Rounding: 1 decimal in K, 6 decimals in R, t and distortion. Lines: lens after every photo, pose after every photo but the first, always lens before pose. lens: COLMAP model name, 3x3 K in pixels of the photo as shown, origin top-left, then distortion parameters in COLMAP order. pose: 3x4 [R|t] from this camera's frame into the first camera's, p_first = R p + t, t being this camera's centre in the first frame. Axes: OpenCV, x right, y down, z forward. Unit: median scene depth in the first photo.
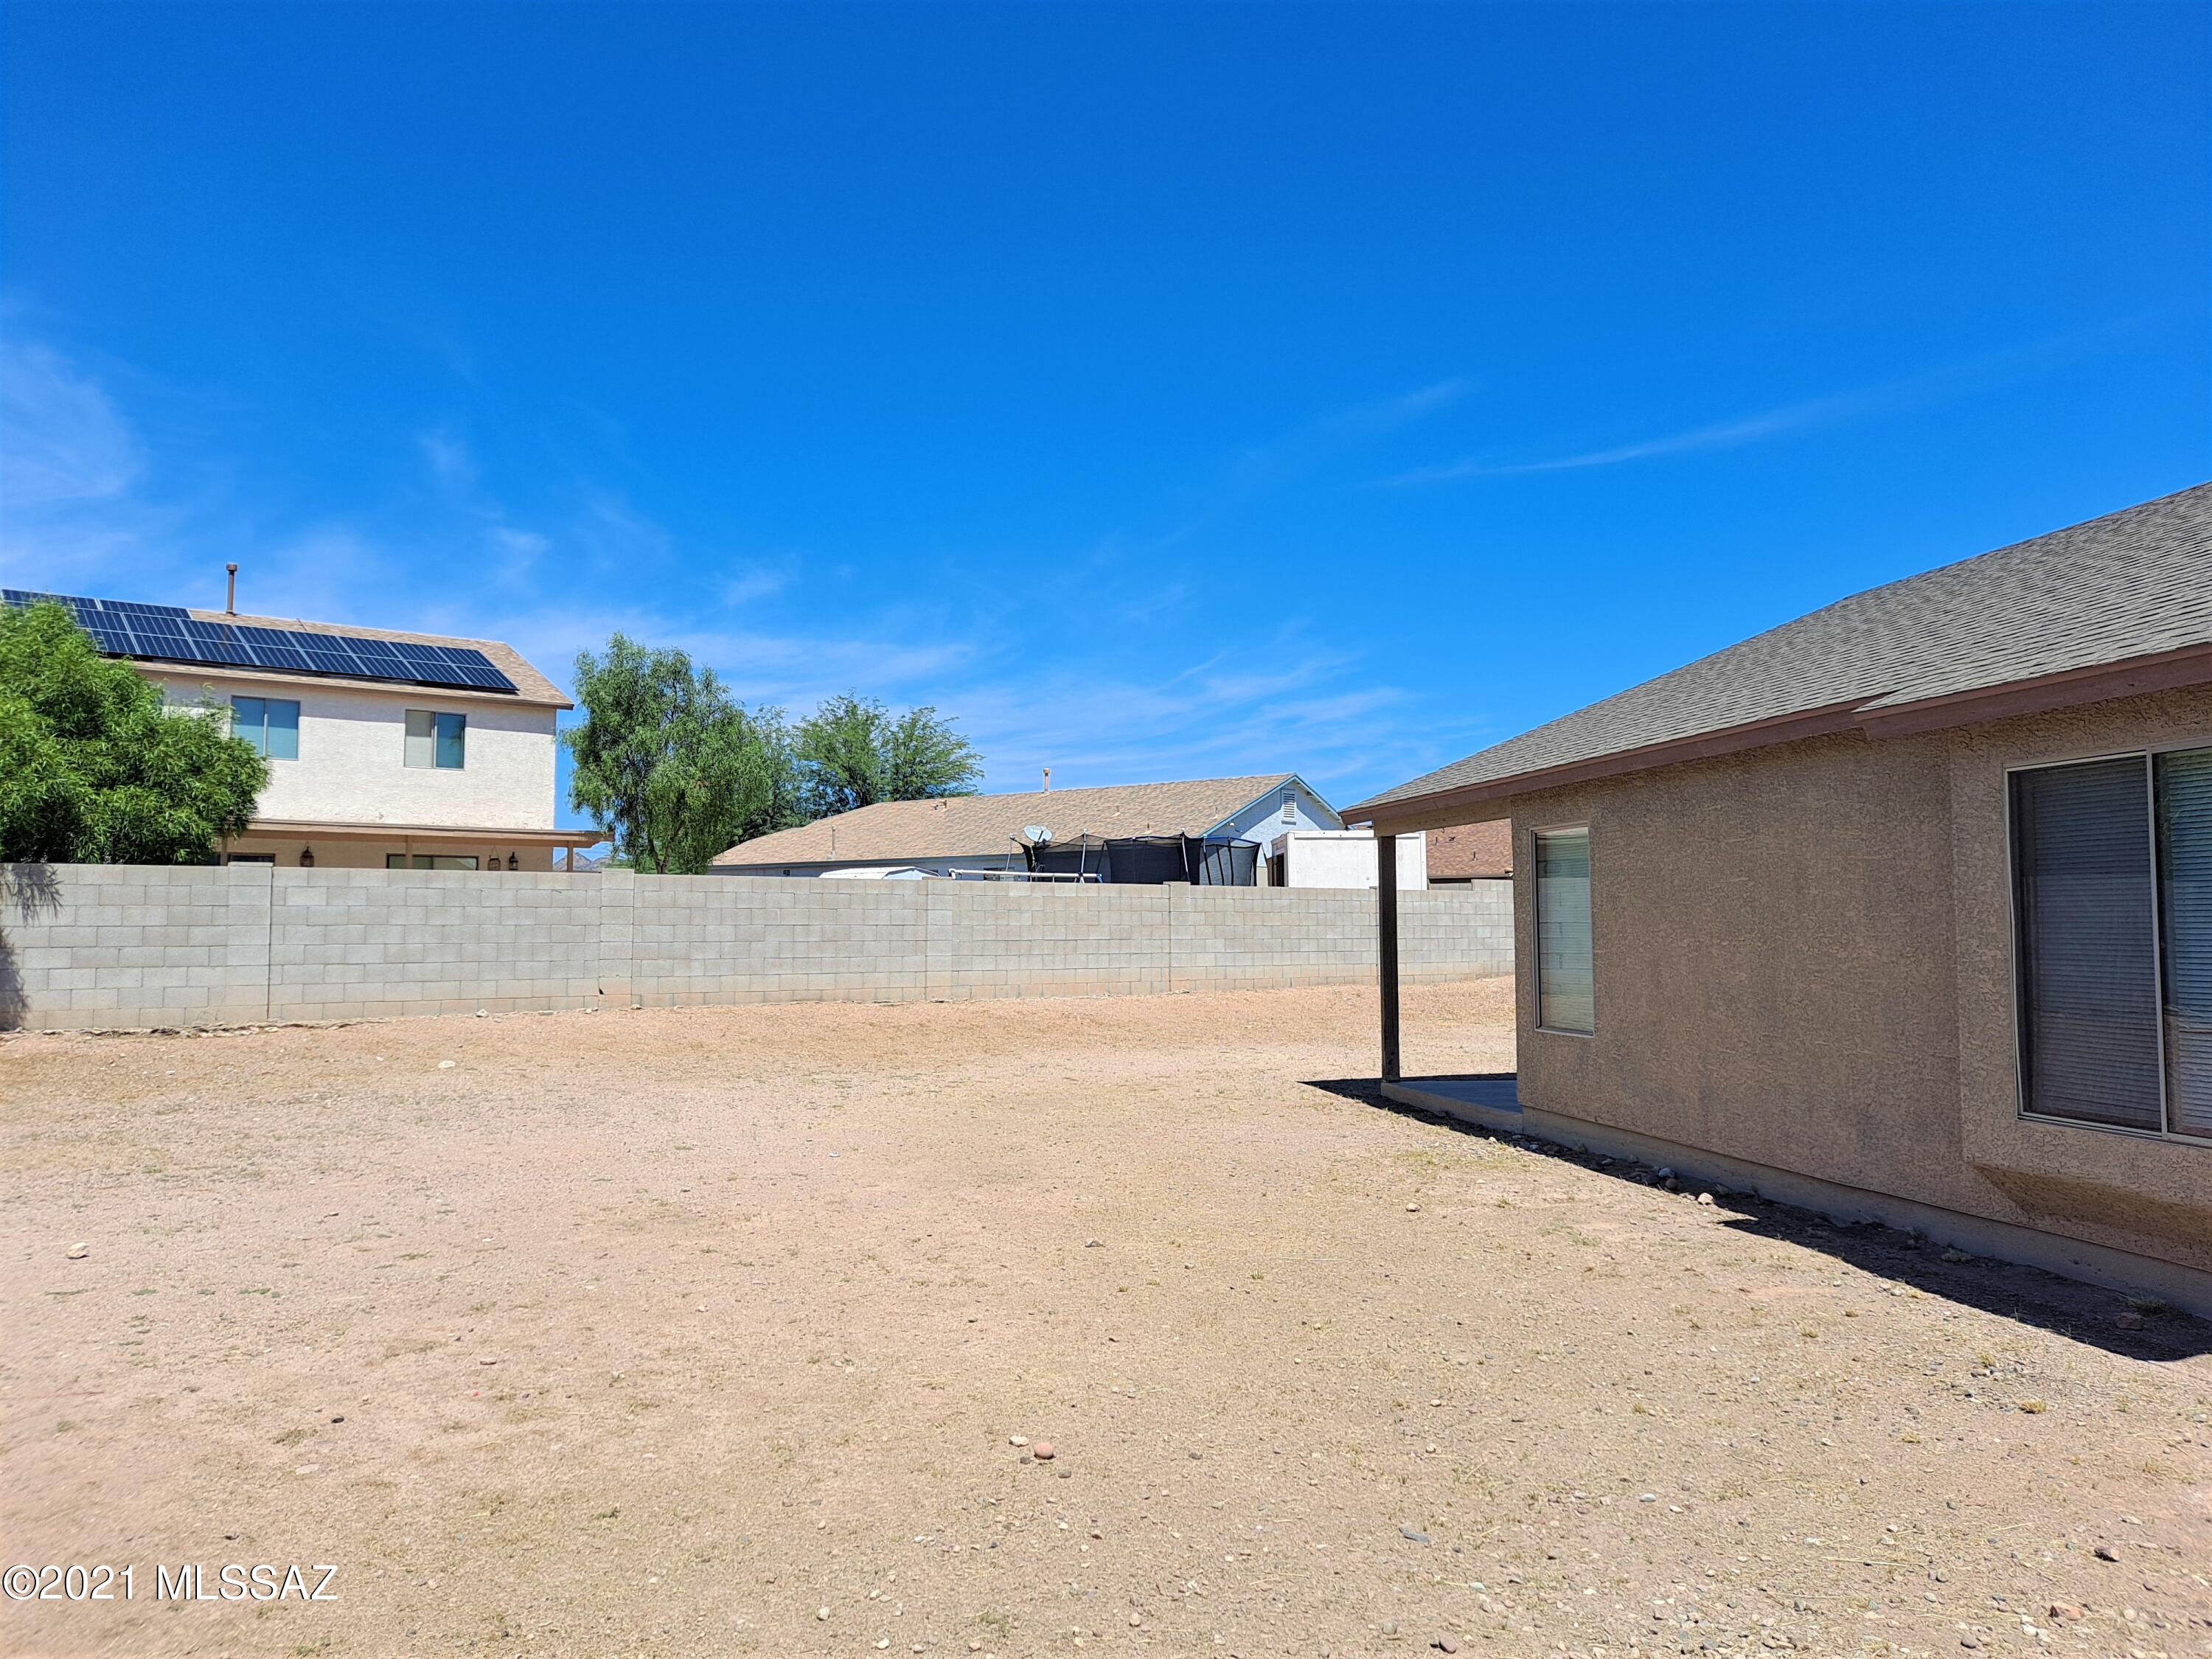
lens RADIAL K [[1602.6, 0, 1106.0], [0, 1602.6, 829.5], [0, 0, 1]] dist [0.055331, -0.061532]
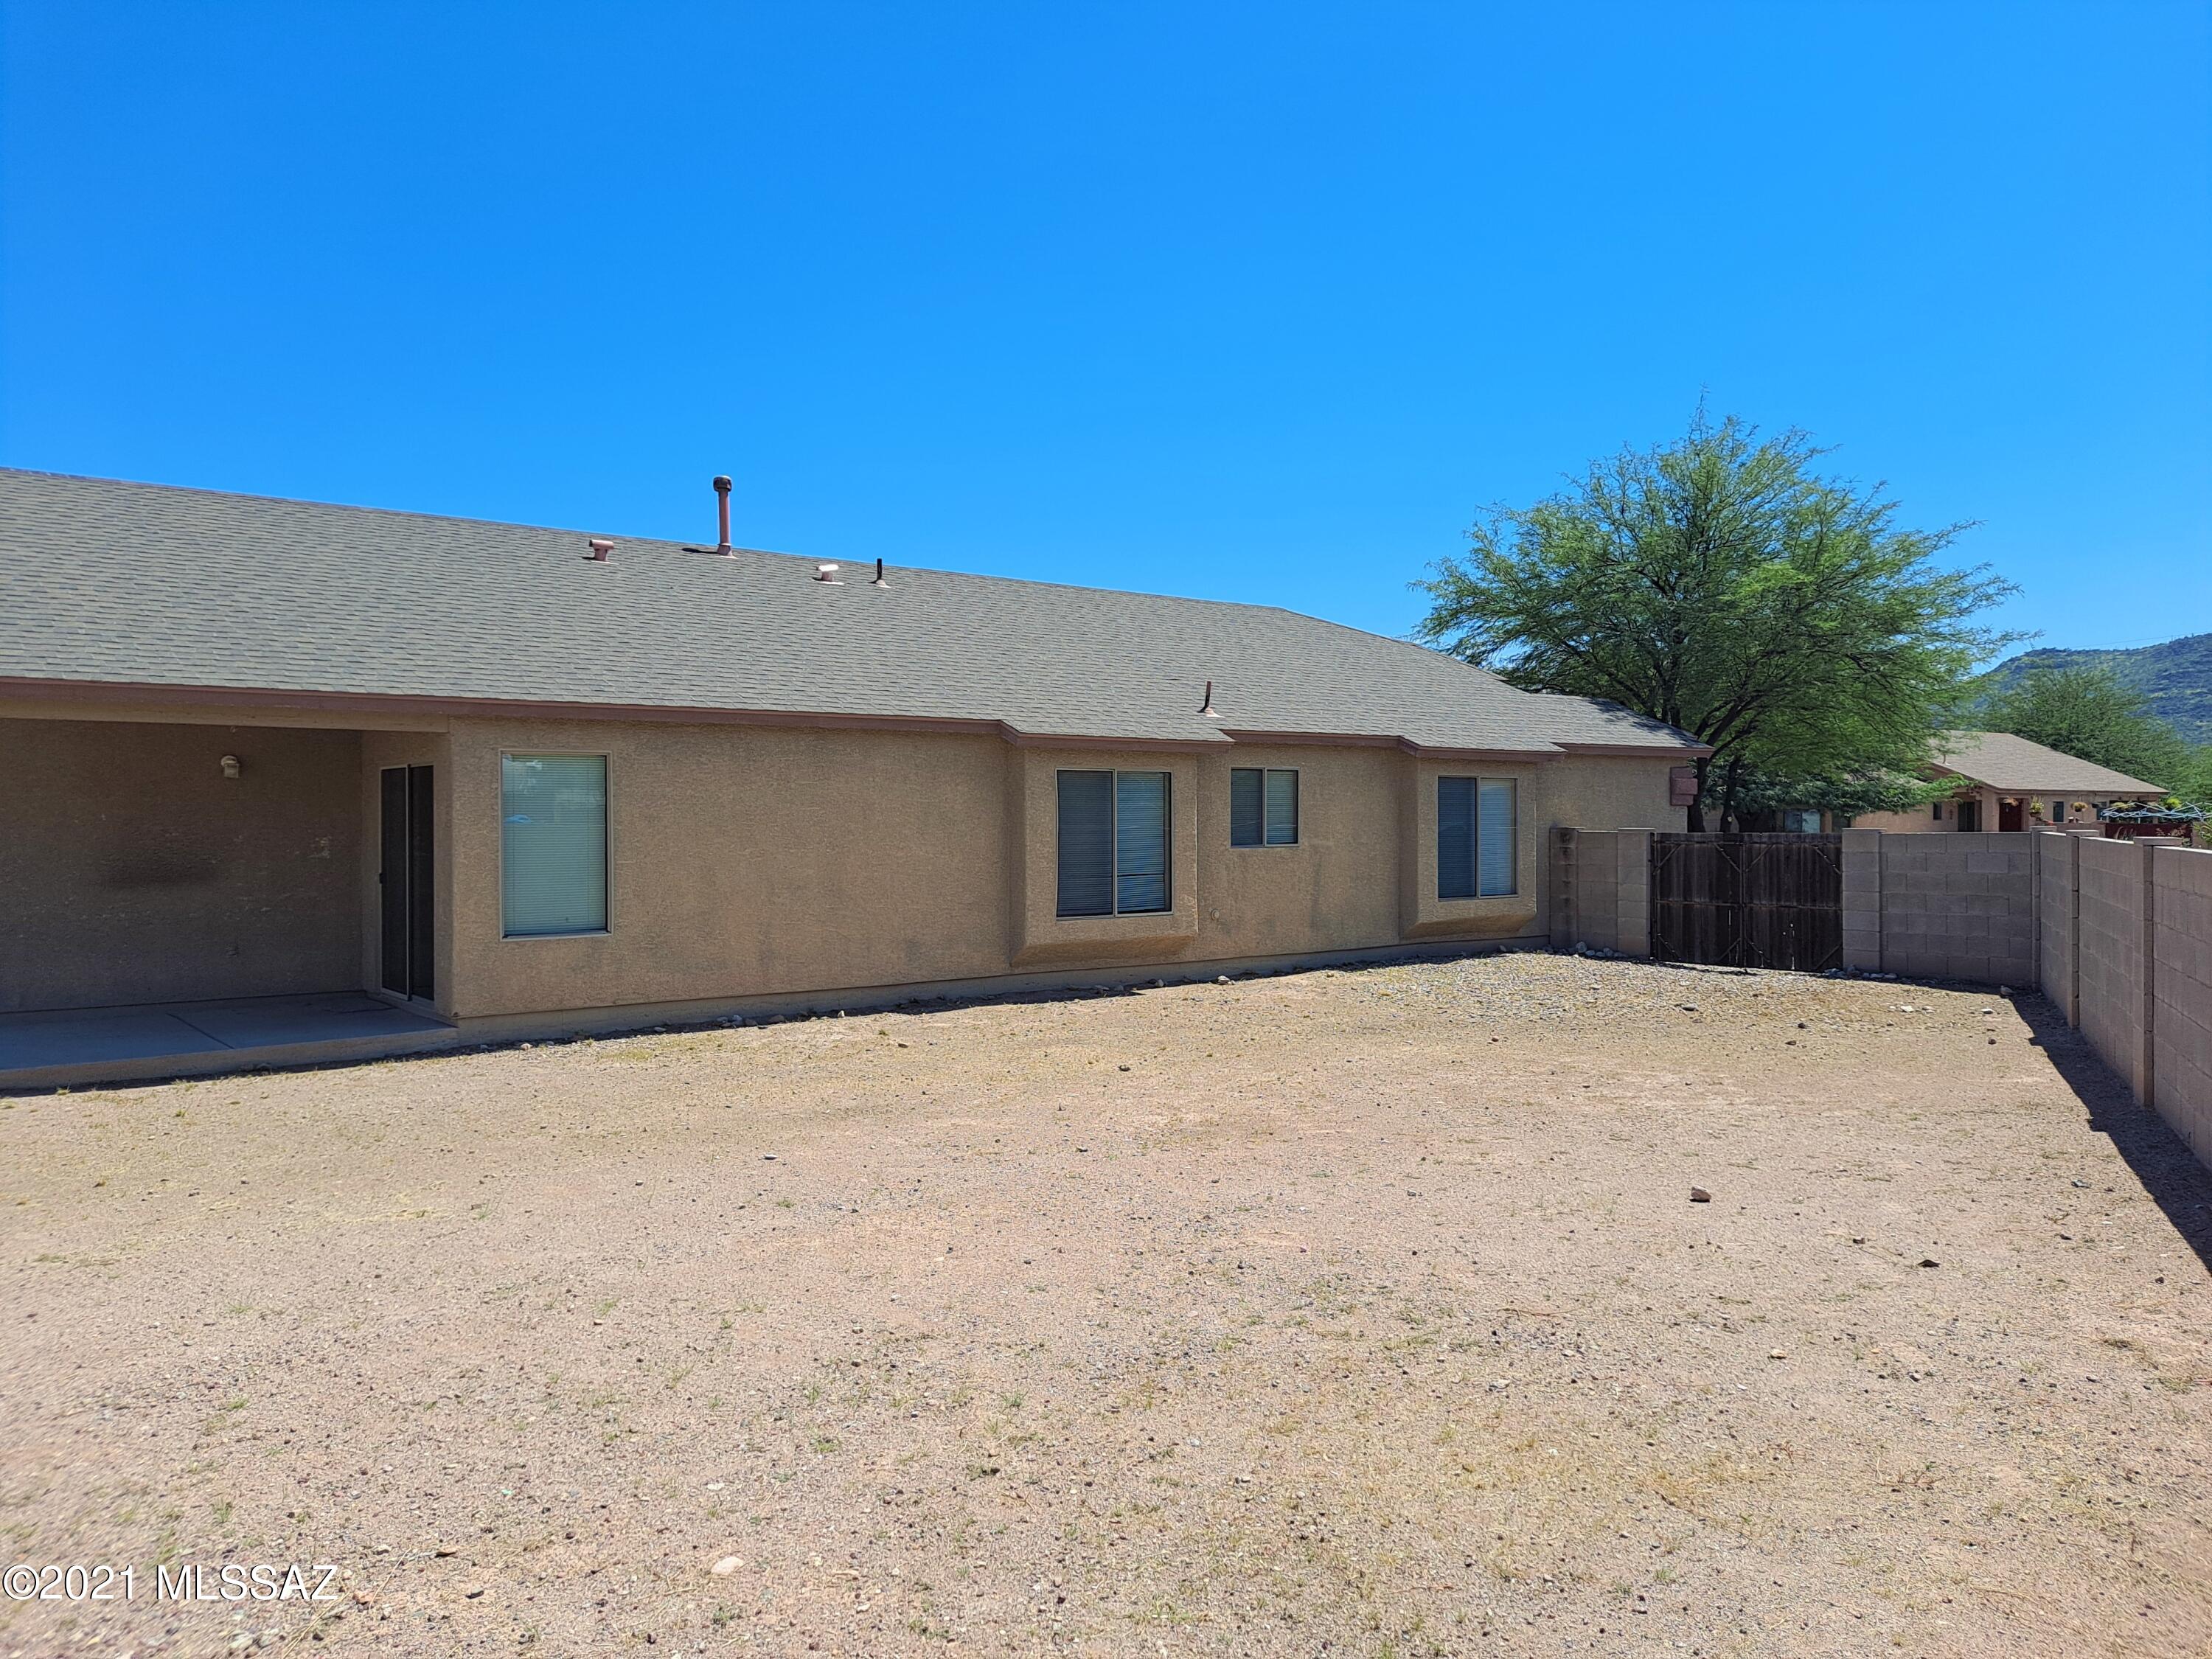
lens RADIAL K [[1602.6, 0, 1106.0], [0, 1602.6, 829.5], [0, 0, 1]] dist [0.055331, -0.061532]
pose [[-0.469697, -0.005615, 0.882810, -1.176244], [-0.052875, 0.998364, -0.021782, 0.075205], [-0.881243, -0.056910, -0.469226, 1.599839]]
